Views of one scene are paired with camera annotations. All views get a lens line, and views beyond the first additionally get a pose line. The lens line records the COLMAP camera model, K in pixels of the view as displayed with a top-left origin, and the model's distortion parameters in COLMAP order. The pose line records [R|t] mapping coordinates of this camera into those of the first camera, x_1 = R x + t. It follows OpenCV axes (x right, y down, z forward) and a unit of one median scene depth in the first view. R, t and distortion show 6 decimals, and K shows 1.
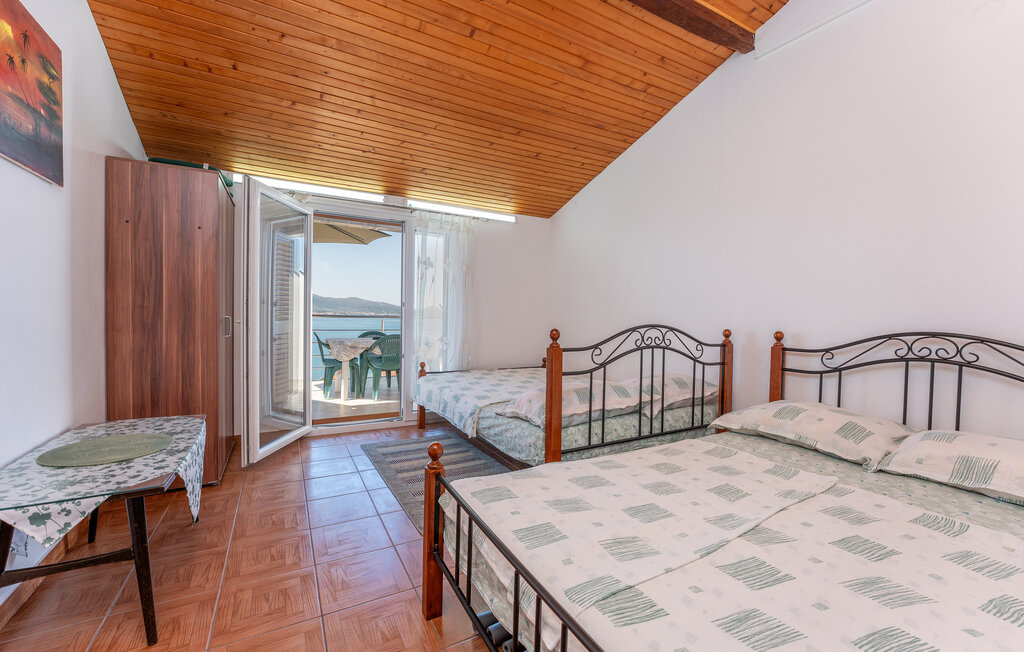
lens RADIAL K [[415.9, 0, 507.7], [0, 415.9, 311.9], [0, 0, 1]] dist [-0.000122, -0.000049]
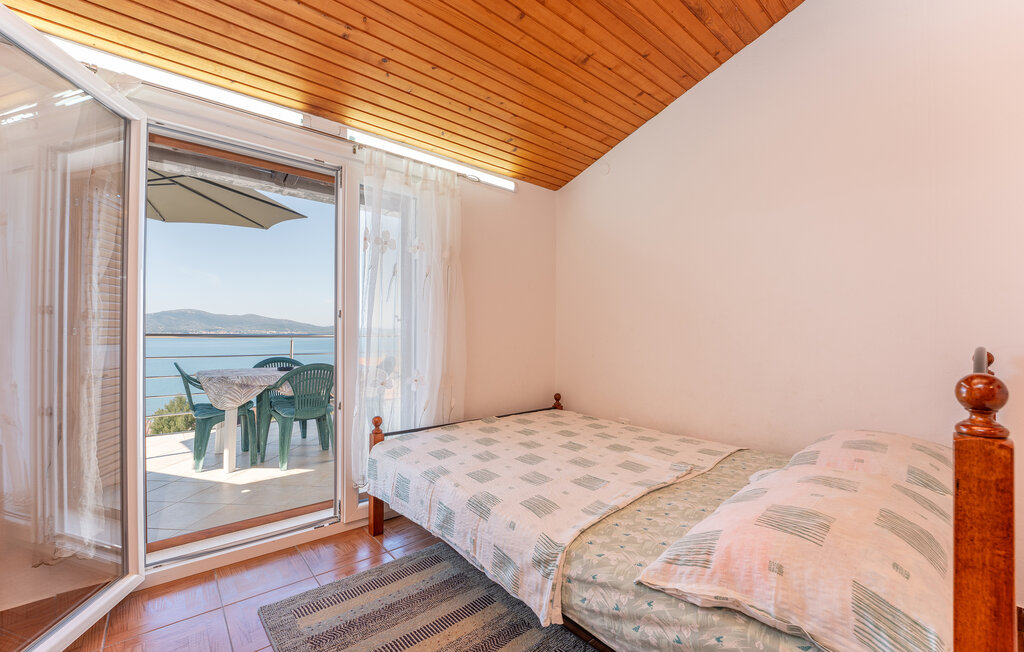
lens RADIAL K [[414.0, 0, 512.0], [0, 414.0, 326.0], [0, 0, 1]] dist [-0.011148, 0.000099]
pose [[0.977960, -0.007556, 0.208654, -0.136085], [0.008788, 0.999949, -0.004976, 0.002742], [-0.208606, 0.006700, 0.977977, 0.394732]]
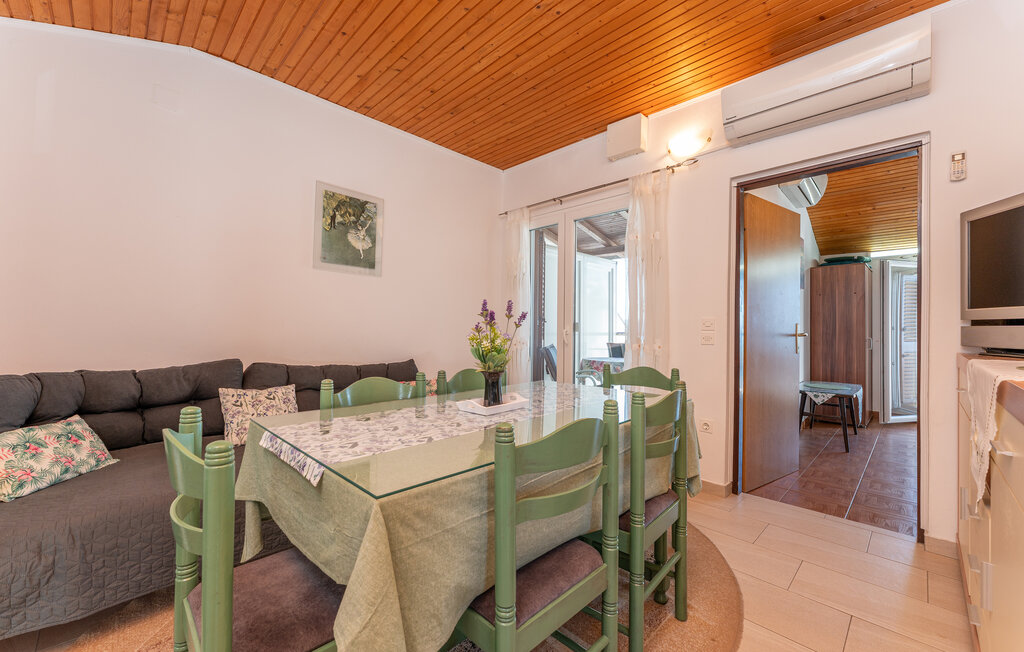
lens RADIAL K [[404.0, 0, 518.0], [0, 404.0, 324.8], [0, 0, 1]] dist [0.000719, 0.000190]
pose [[0.286153, -0.024266, -0.957877, 0.394336], [-0.000919, 0.999672, -0.025600, 0.000075], [0.958184, 0.008205, 0.286037, -0.665049]]
